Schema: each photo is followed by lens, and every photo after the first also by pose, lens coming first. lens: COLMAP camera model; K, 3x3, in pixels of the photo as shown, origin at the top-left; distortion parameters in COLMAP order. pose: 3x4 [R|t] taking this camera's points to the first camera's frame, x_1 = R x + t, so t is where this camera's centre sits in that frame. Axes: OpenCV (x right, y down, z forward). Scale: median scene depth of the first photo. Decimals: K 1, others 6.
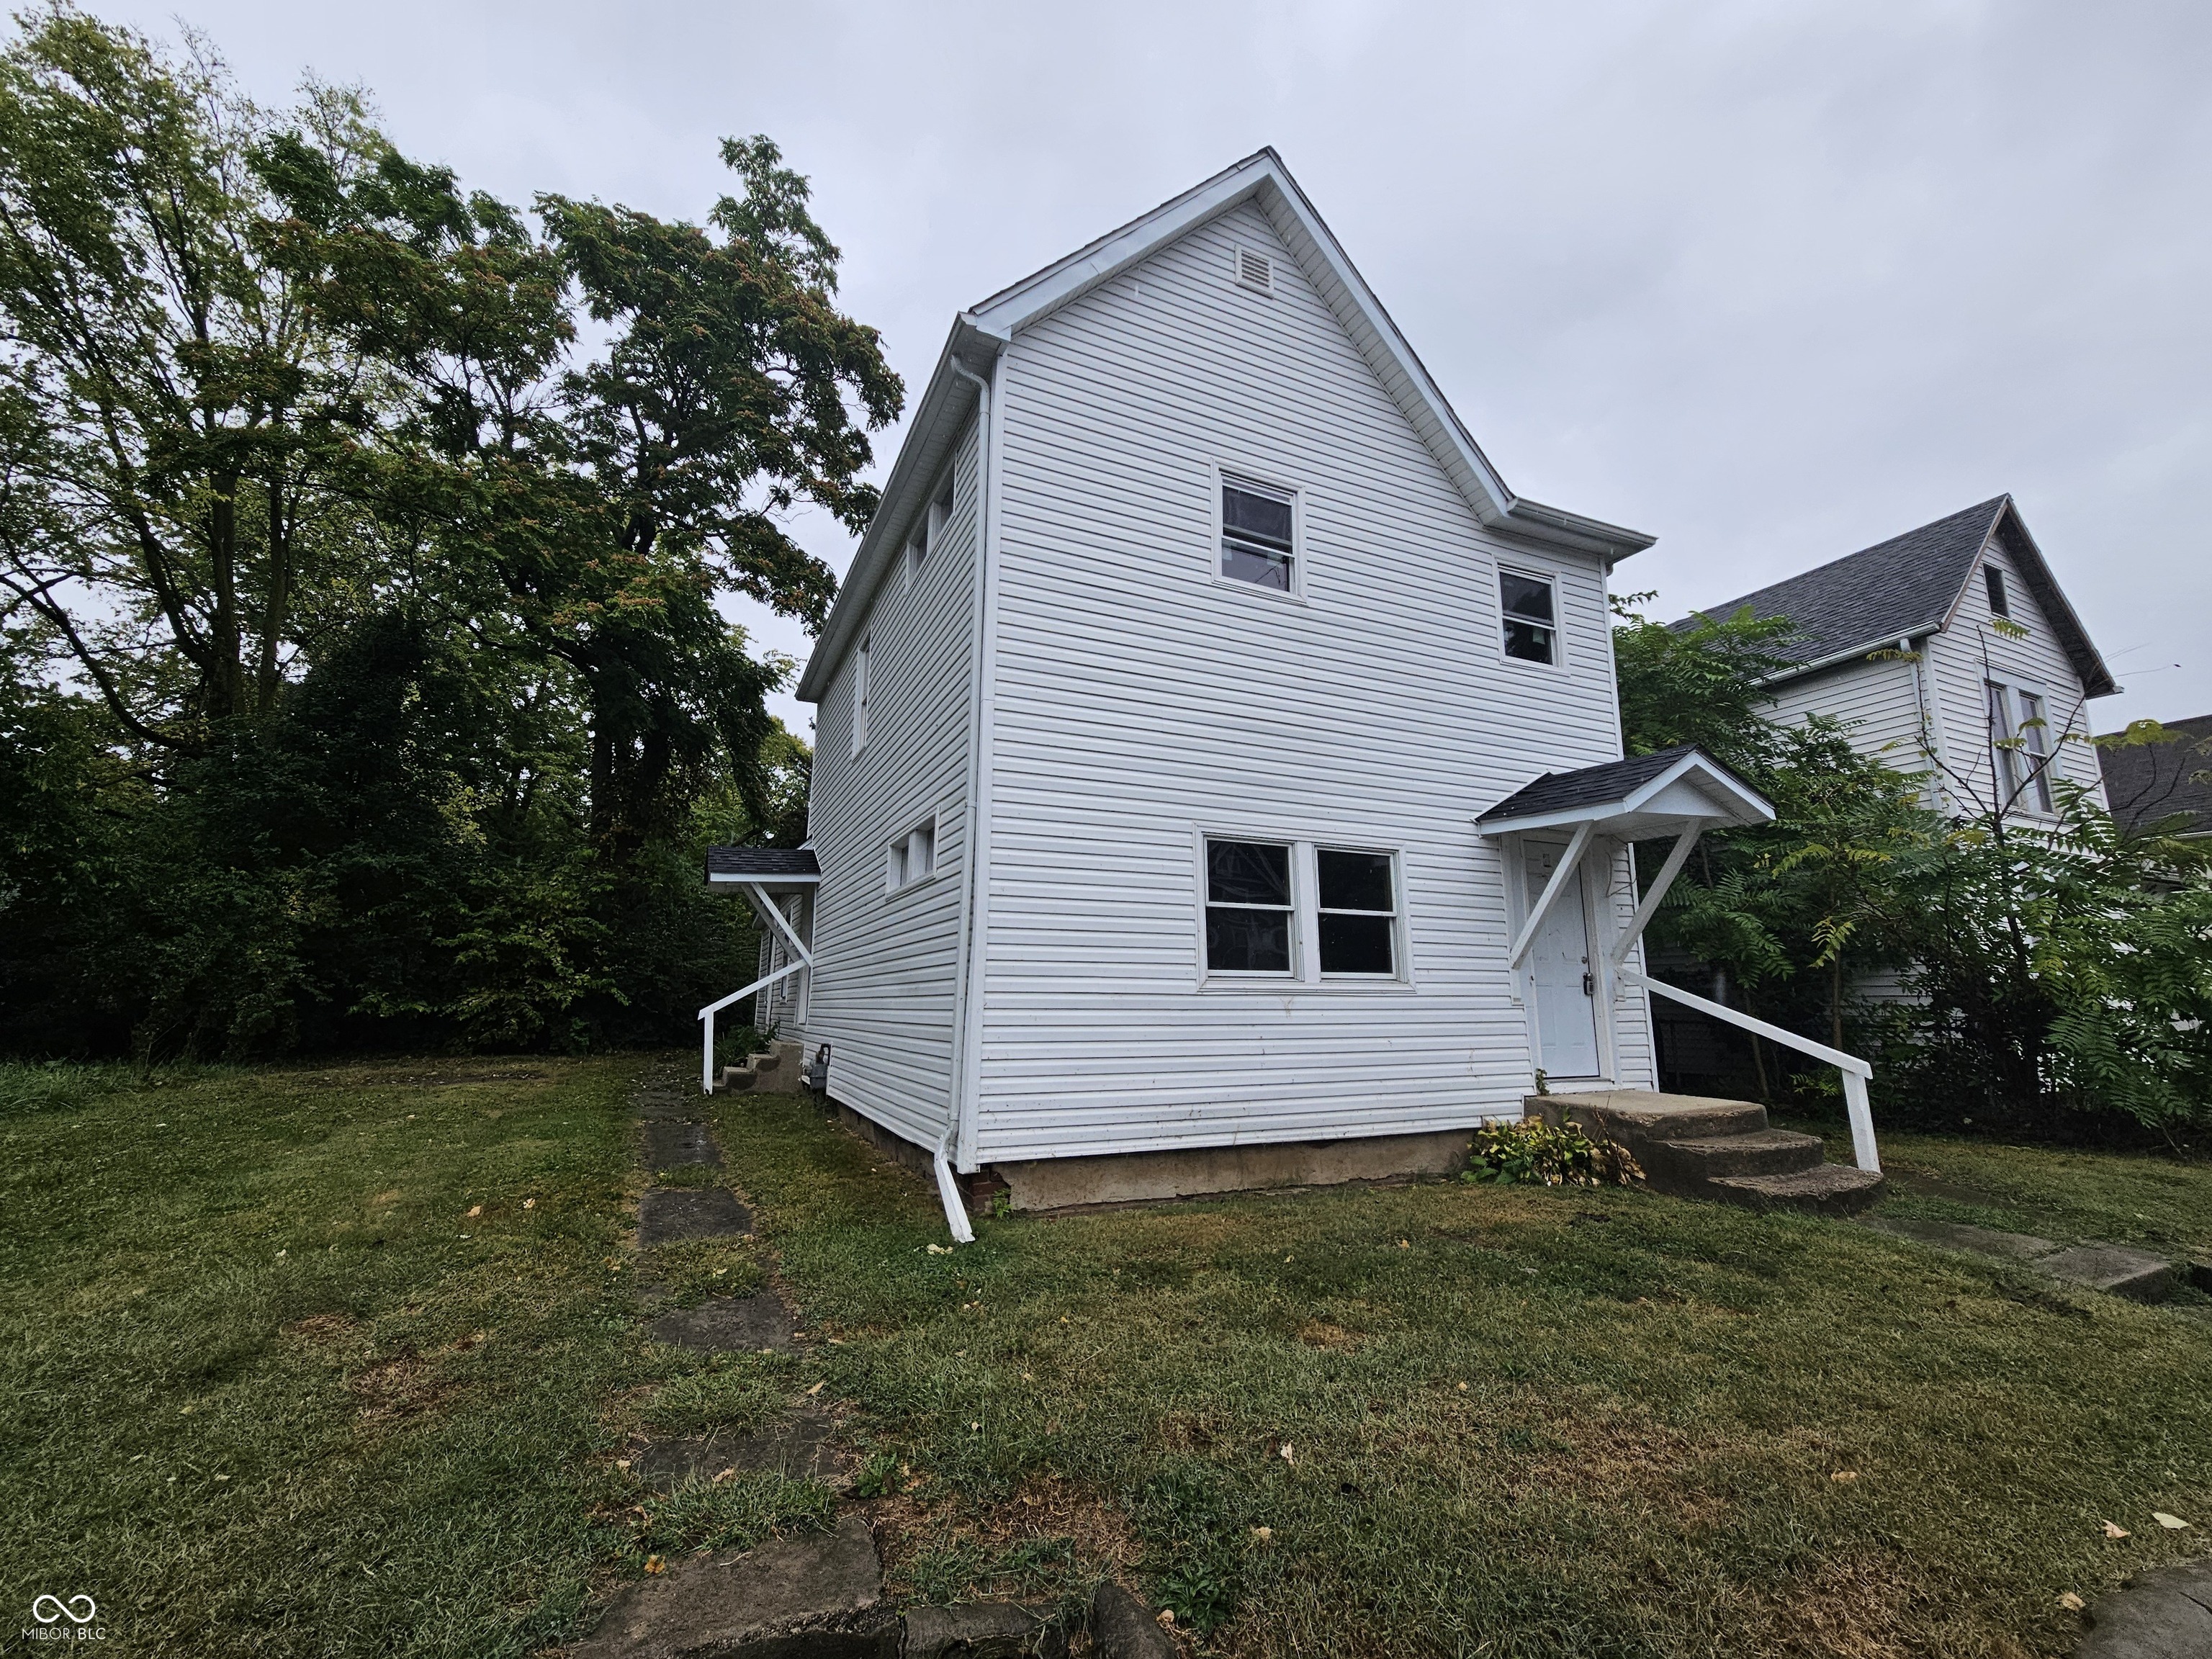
lens RADIAL K [[924.8, 0, 1110.0], [0, 924.8, 832.5], [0, 0, 1]] dist [0.002537, 0.000387]
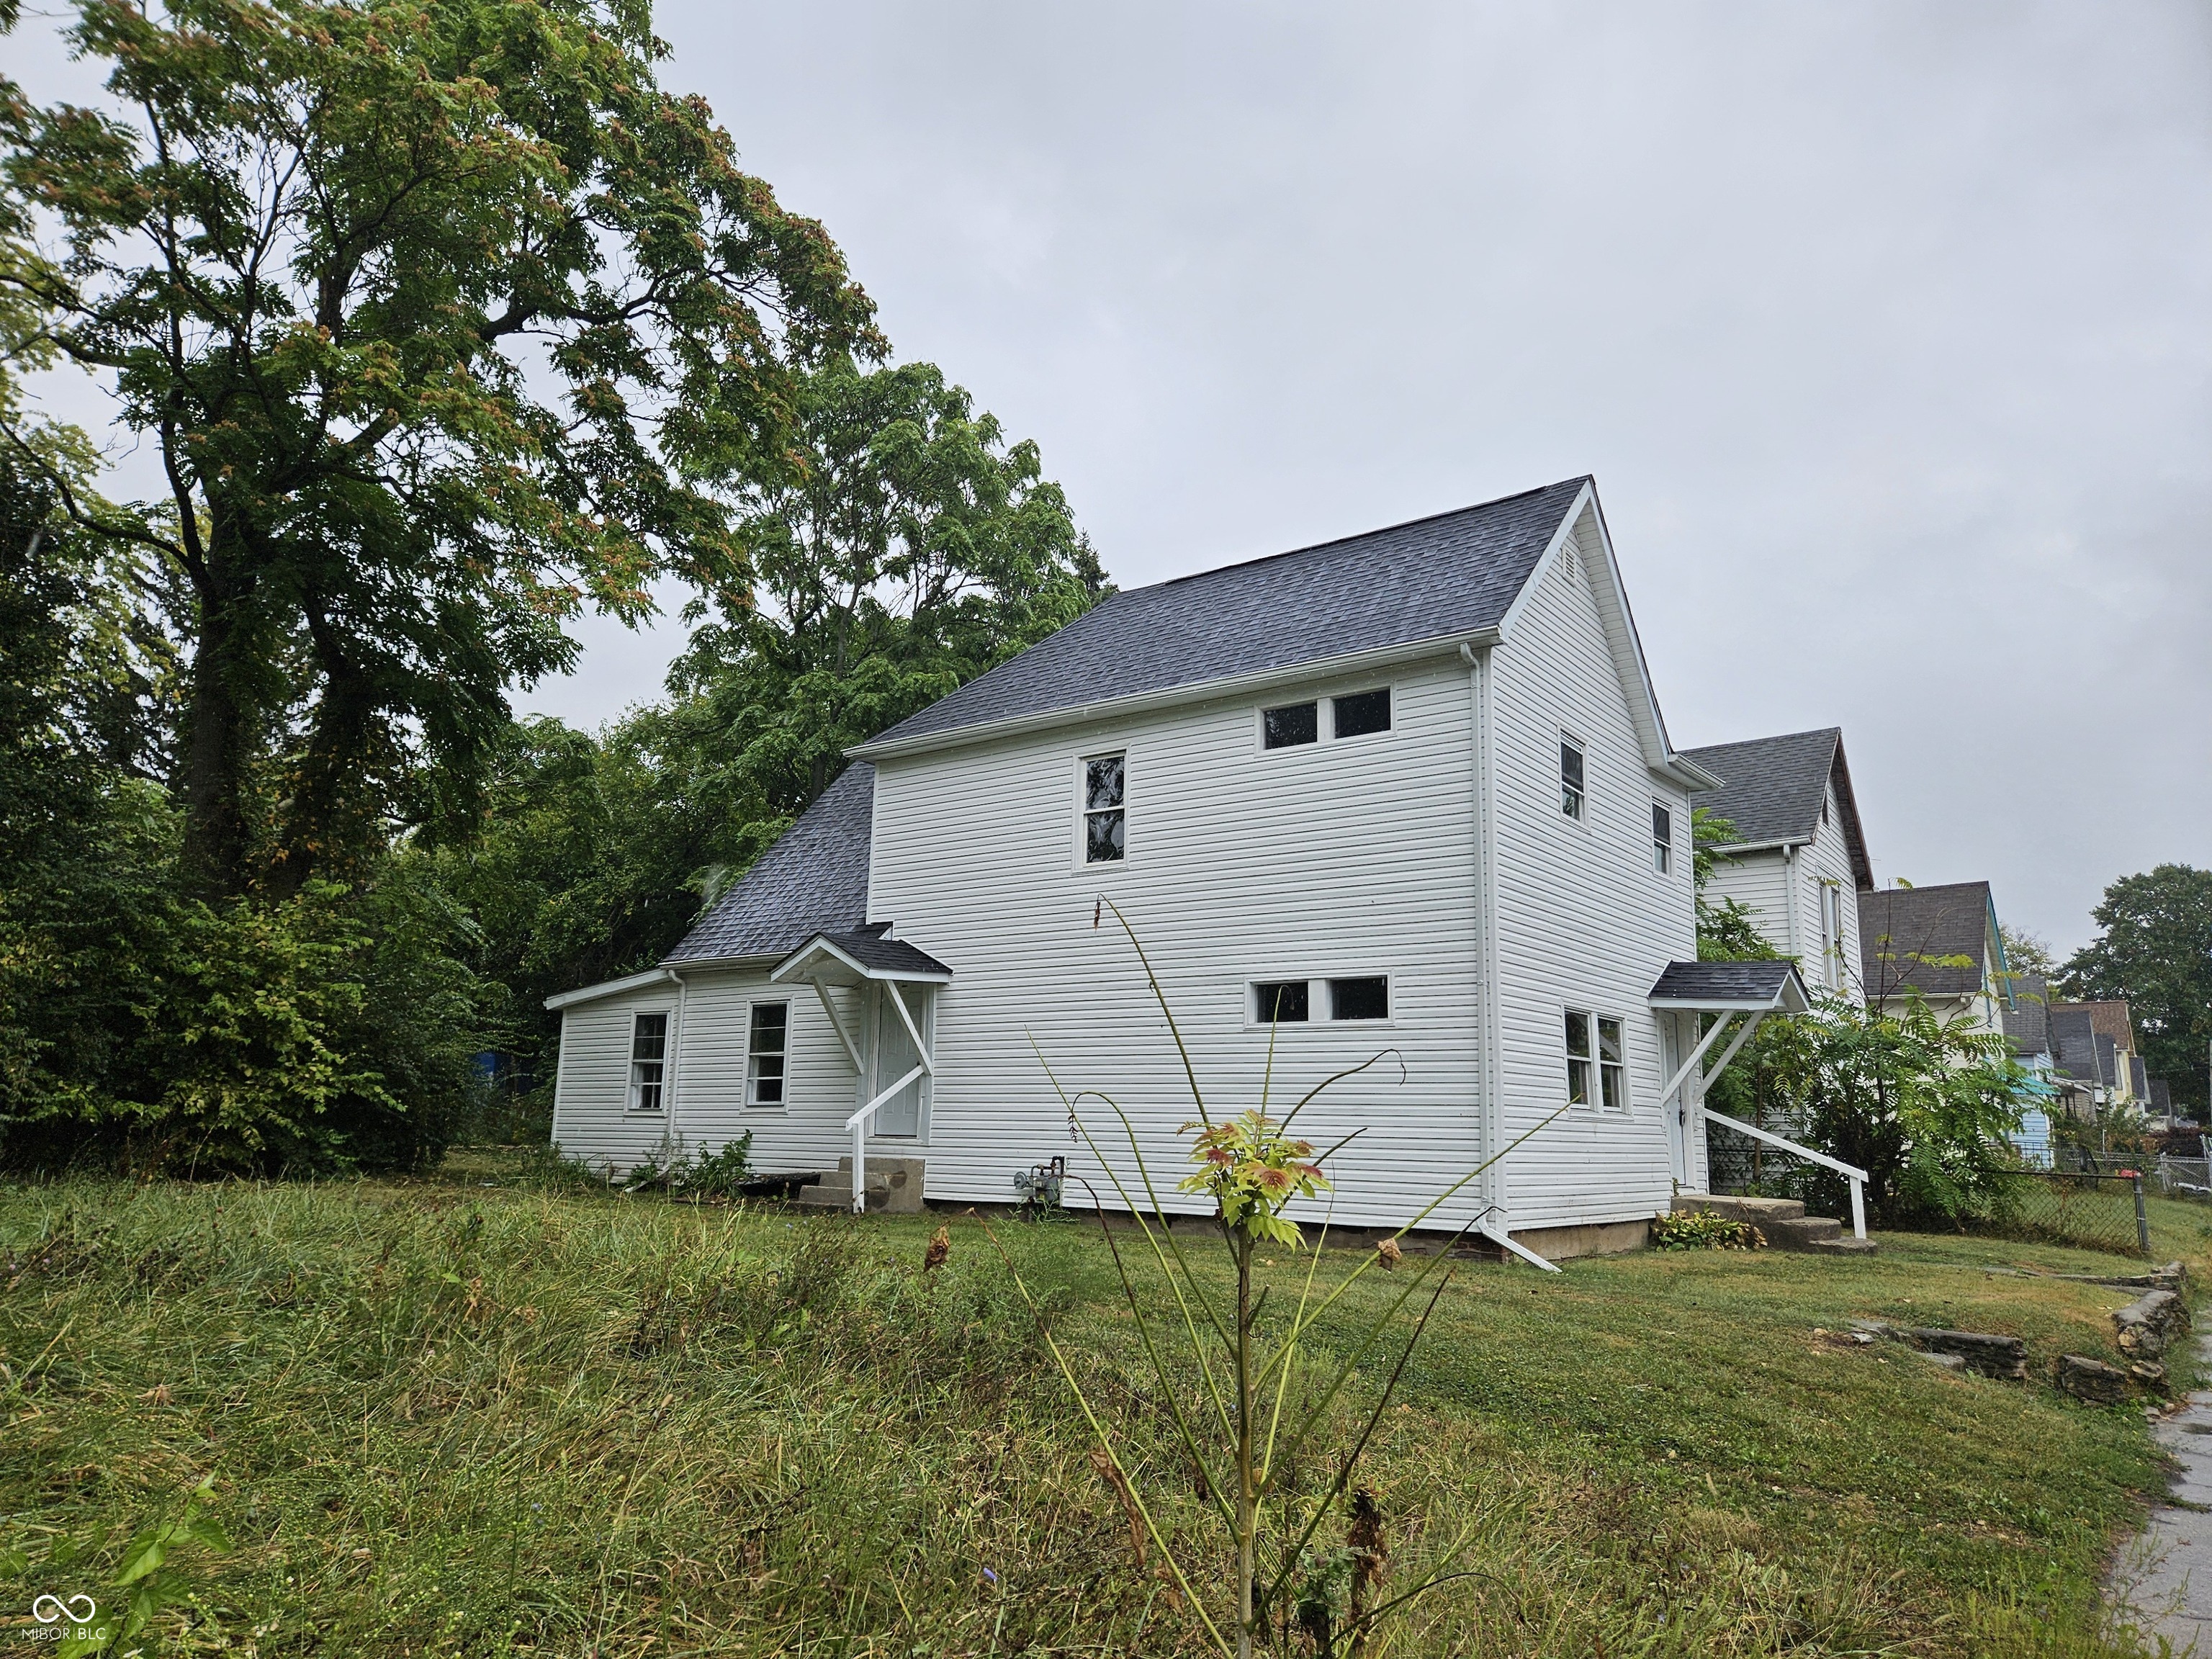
lens RADIAL K [[1480.1, 0, 1101.5], [0, 1480.1, 879.1], [0, 0, 1]] dist [0.005487, 0.001460]
pose [[0.892235, 0.093688, 0.441745, -1.249778], [-0.101258, 0.994839, -0.006471, -0.085720], [-0.440072, -0.038956, 0.897117, -0.569586]]
